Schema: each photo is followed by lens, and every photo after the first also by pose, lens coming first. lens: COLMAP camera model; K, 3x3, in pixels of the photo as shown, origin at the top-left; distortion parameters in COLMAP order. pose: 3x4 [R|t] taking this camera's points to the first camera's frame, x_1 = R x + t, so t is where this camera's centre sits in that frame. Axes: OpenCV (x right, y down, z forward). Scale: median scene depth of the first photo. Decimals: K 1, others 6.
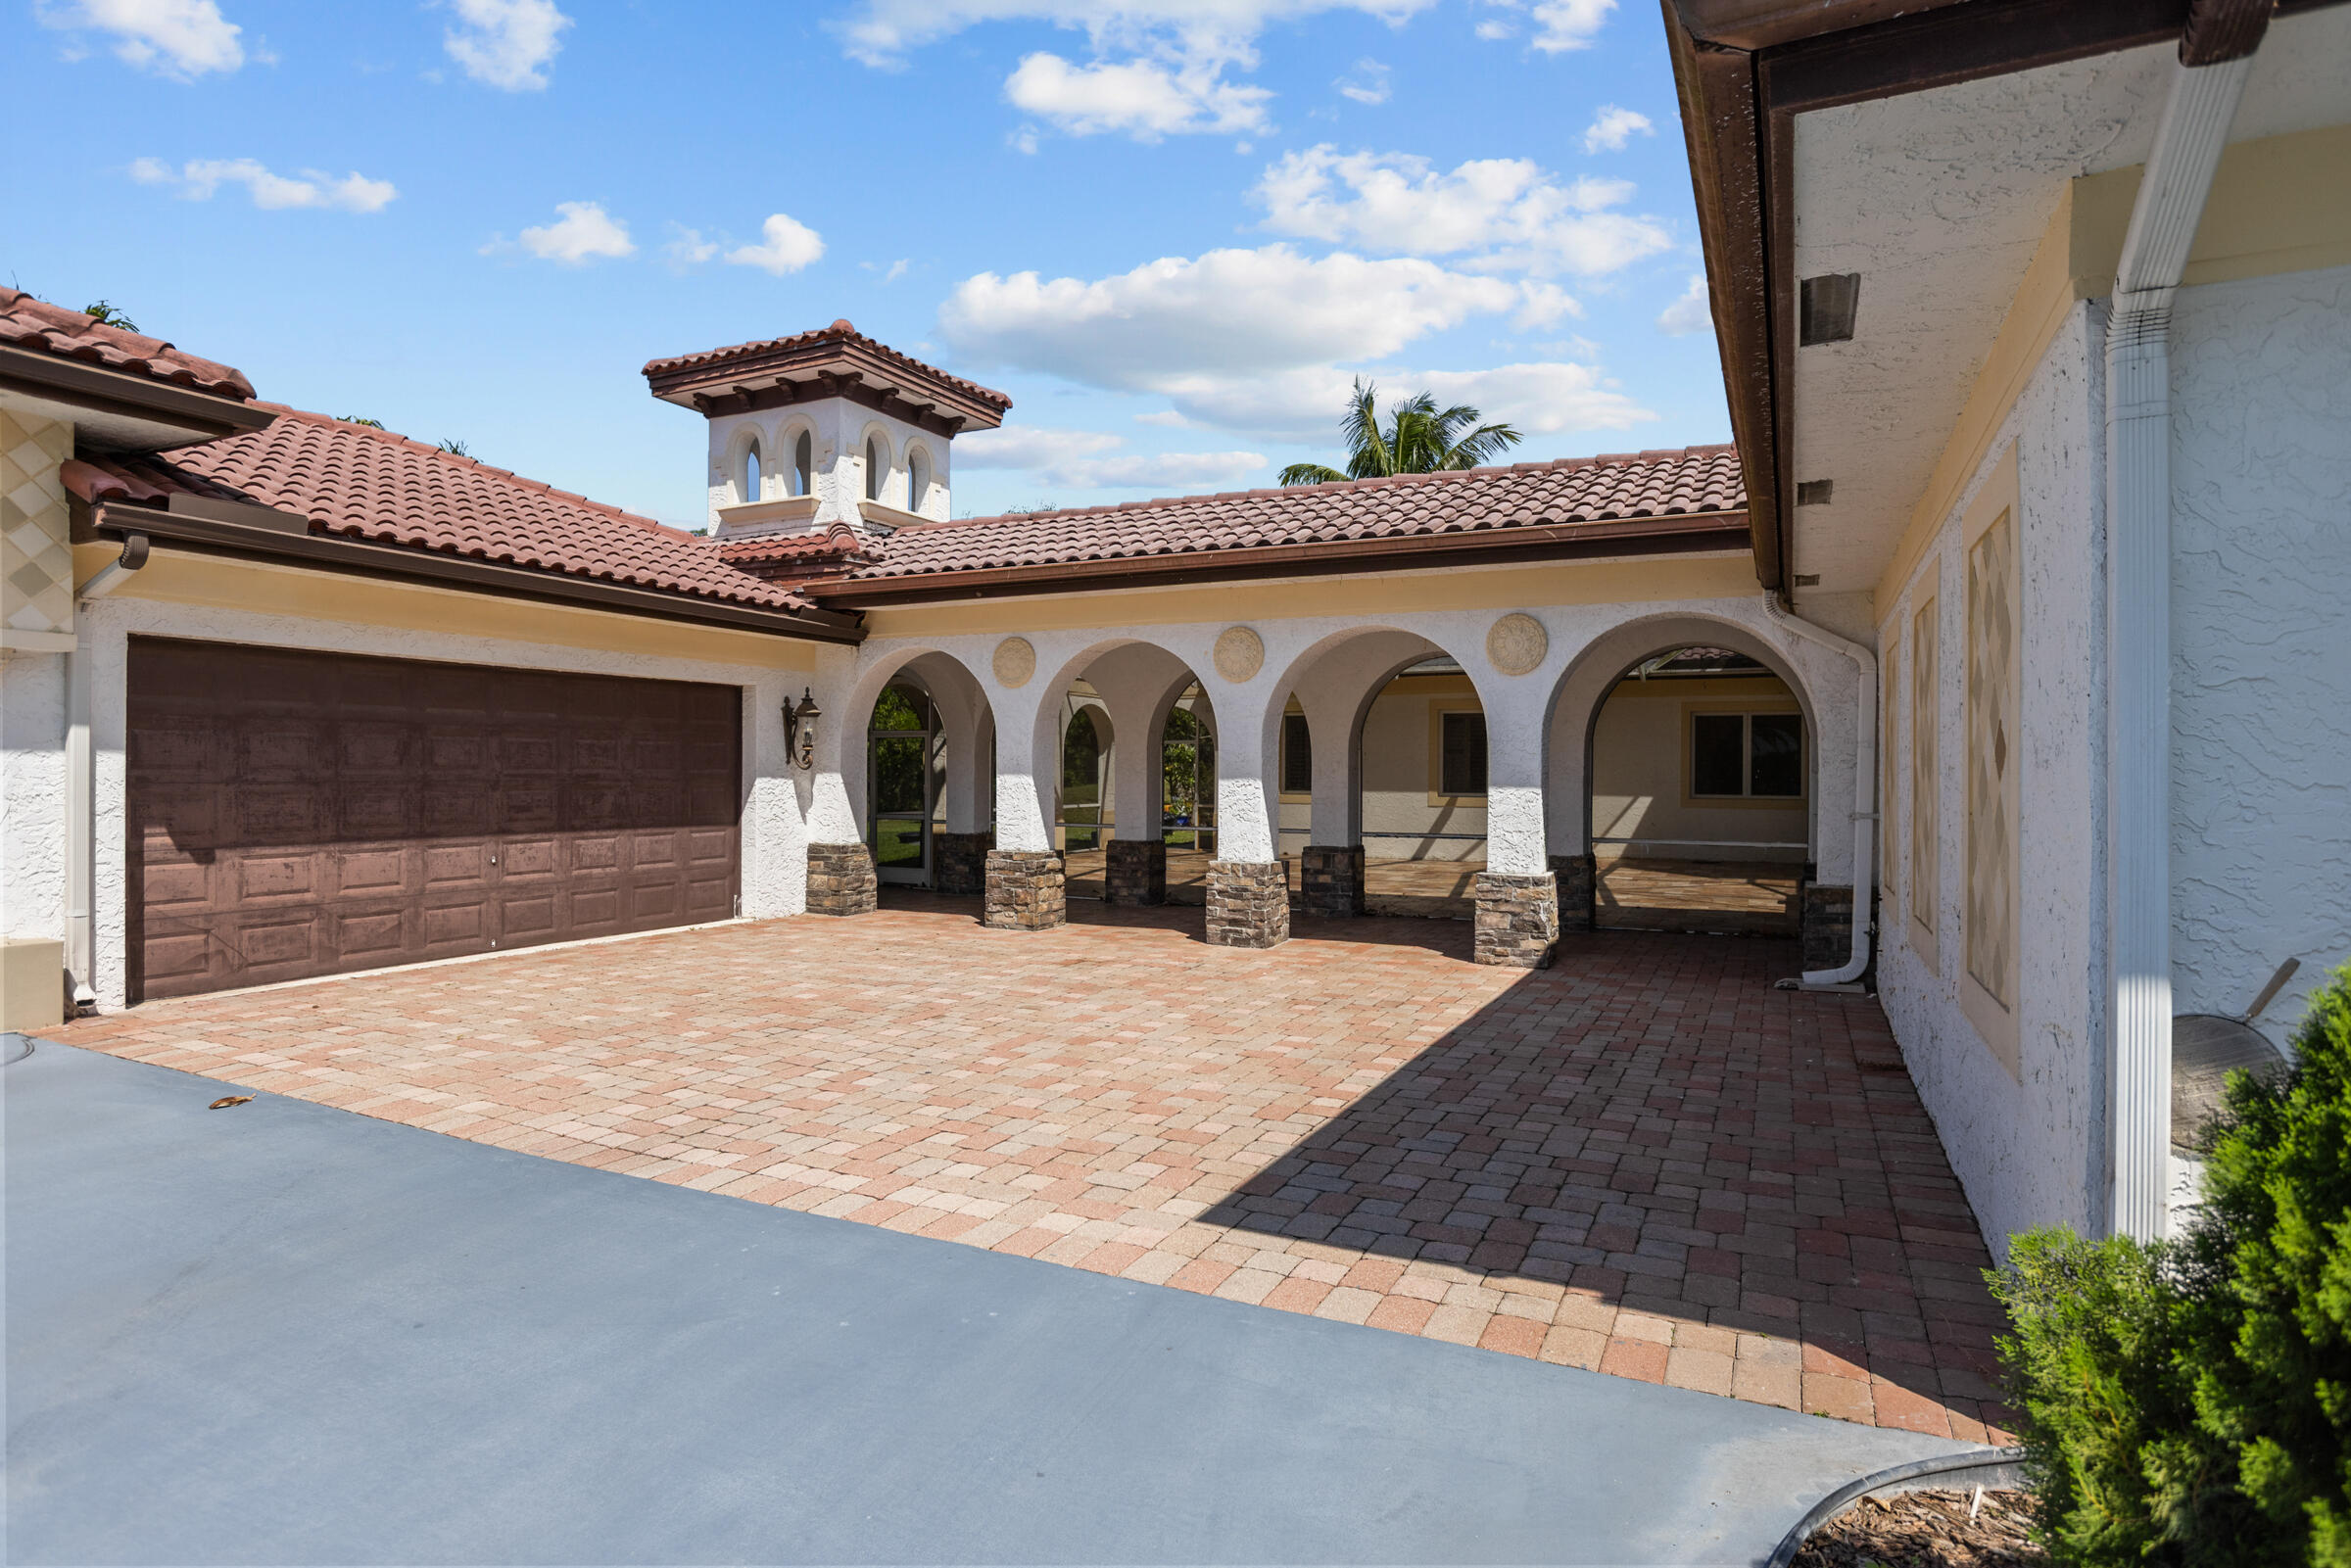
lens RADIAL K [[1270.2, 0, 1164.8], [0, 1270.2, 768.0], [0, 0, 1]] dist [-0.008581, -0.000216]
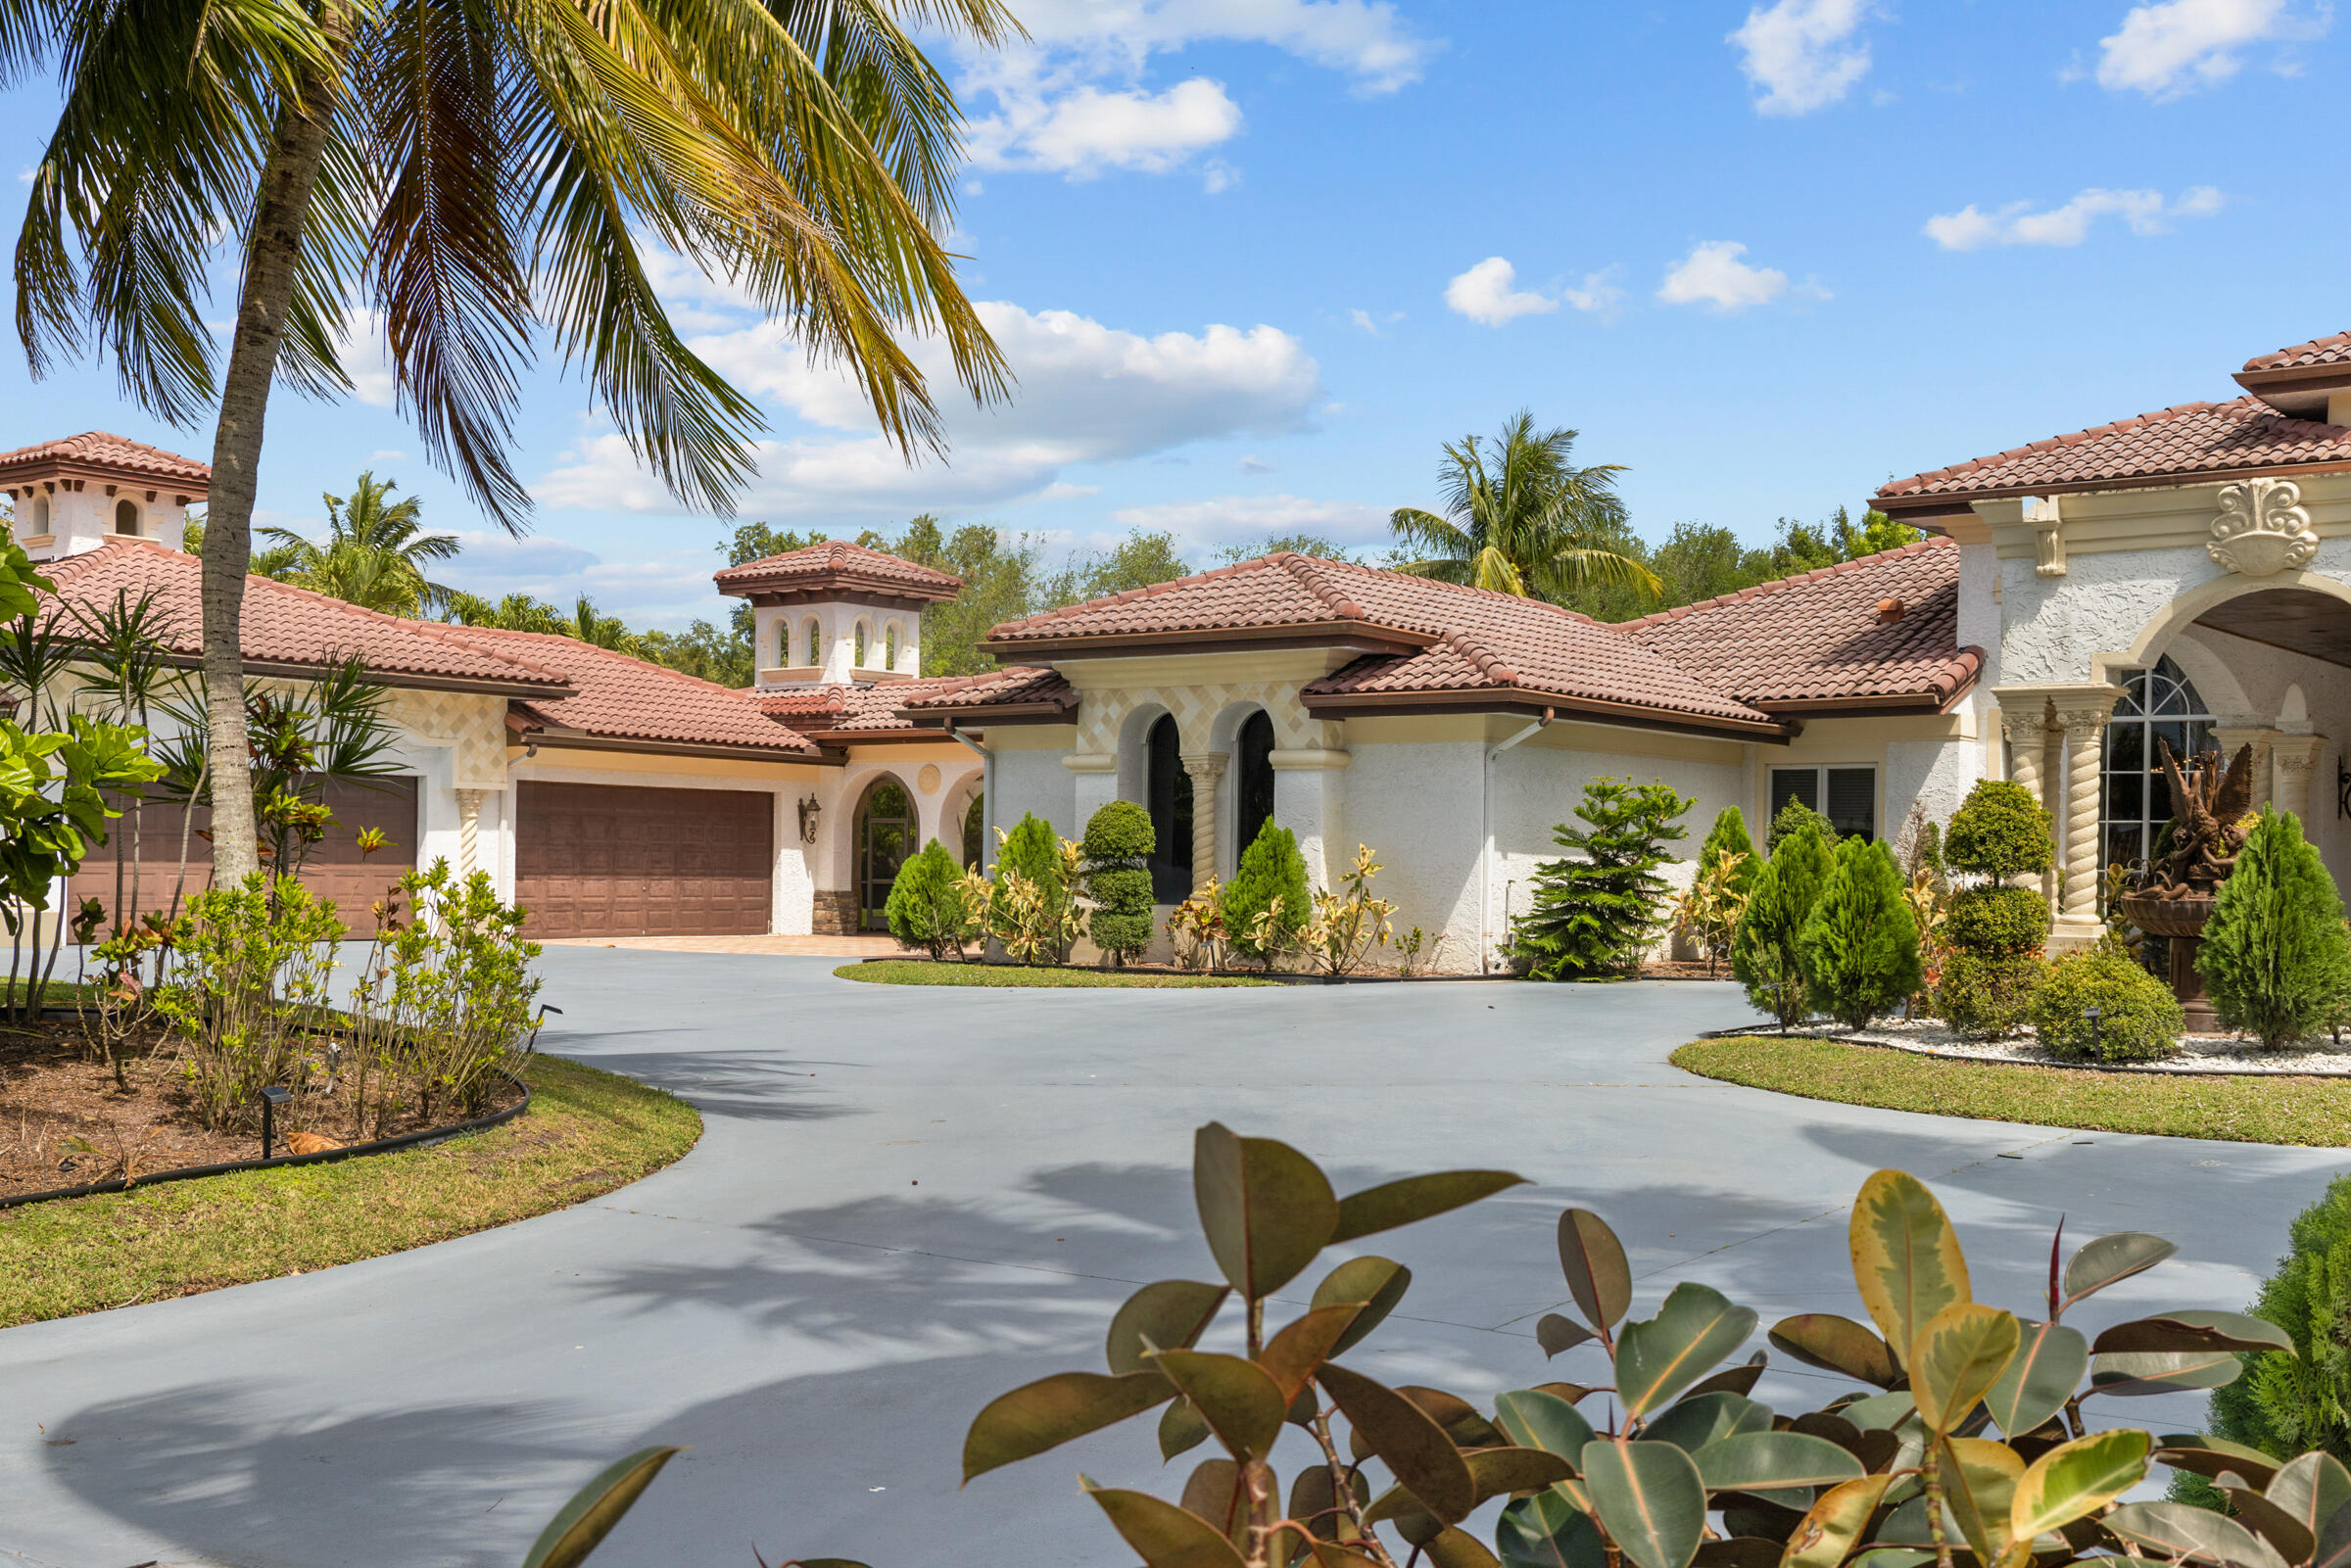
lens RADIAL K [[2546.7, 0, 1215.7], [0, 2546.7, 880.8], [0, 0, 1]] dist [0.010715, 0.000000]
pose [[0.985141, 0.006657, -0.171619, 0.789723], [-0.006474, 0.999978, 0.001626, 0.040064], [0.171626, -0.000491, 0.985162, -2.130584]]
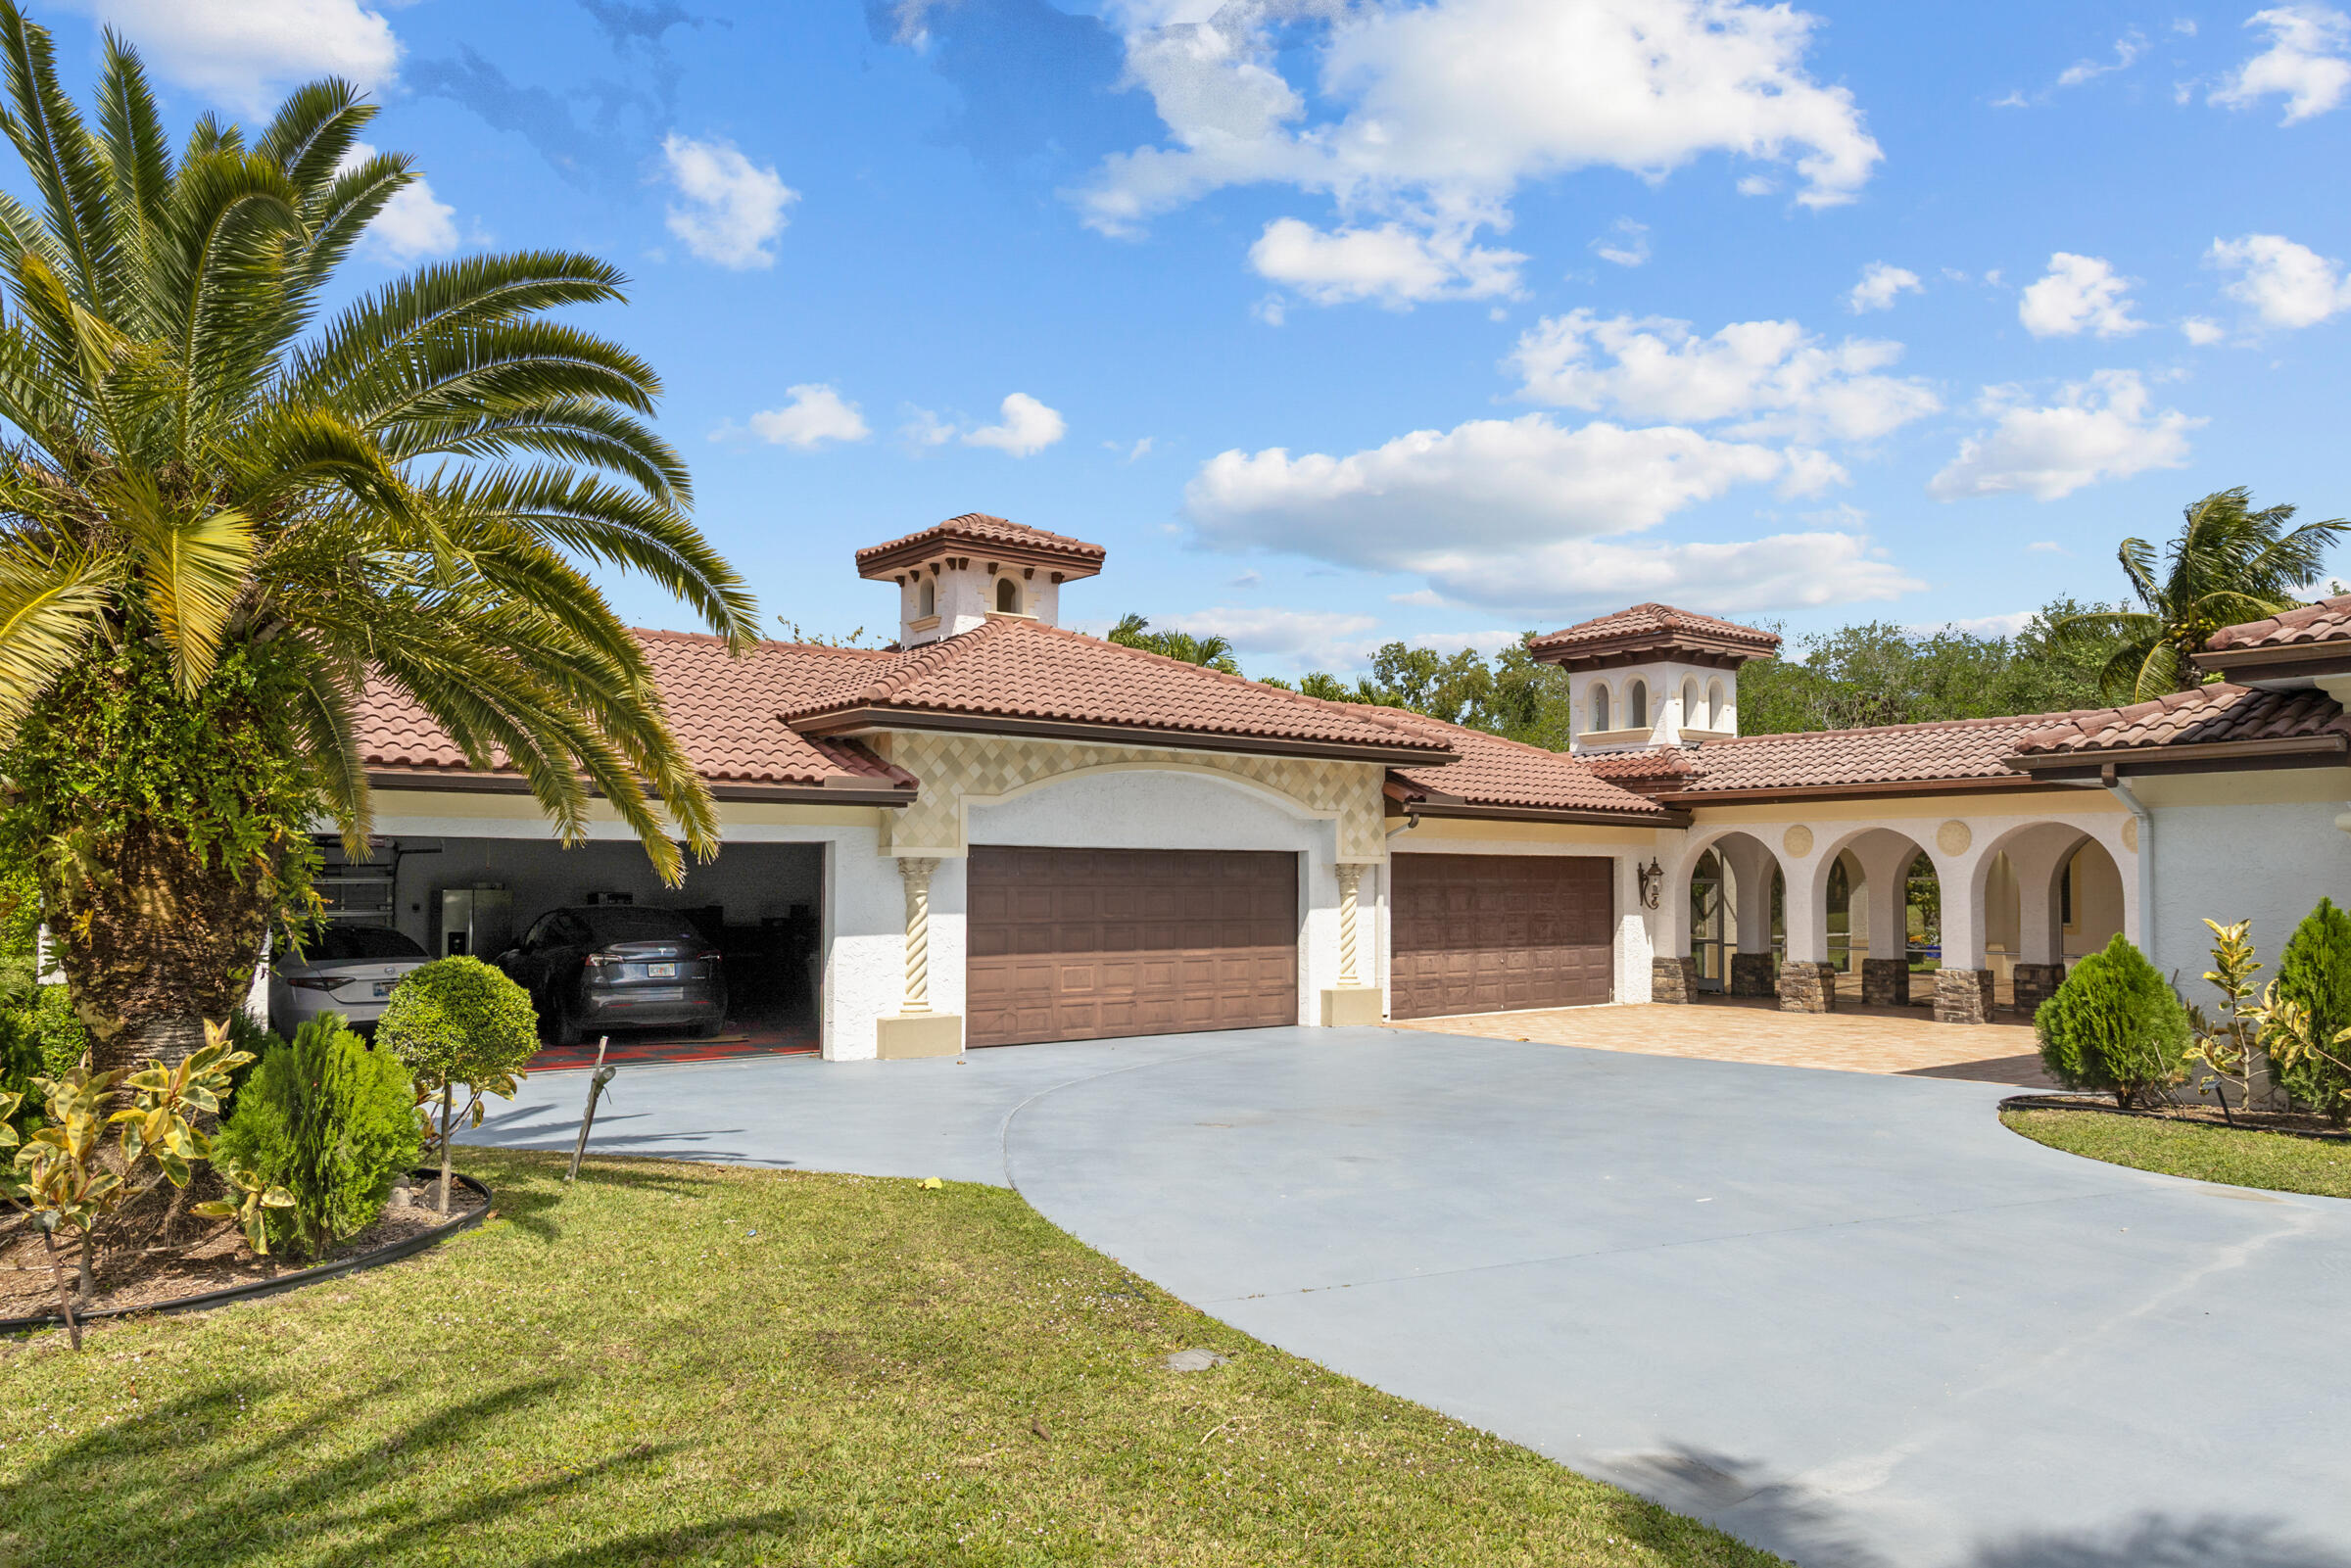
lens RADIAL K [[1642.9, 0, 1166.5], [0, 1642.9, 868.8], [0, 0, 1]] dist [0.006080, -0.000854]
pose [[0.905530, -0.010374, -0.424156, 0.033850], [0.004829, 0.999888, -0.014145, -0.023653], [0.424255, 0.010760, 0.905479, -1.107056]]
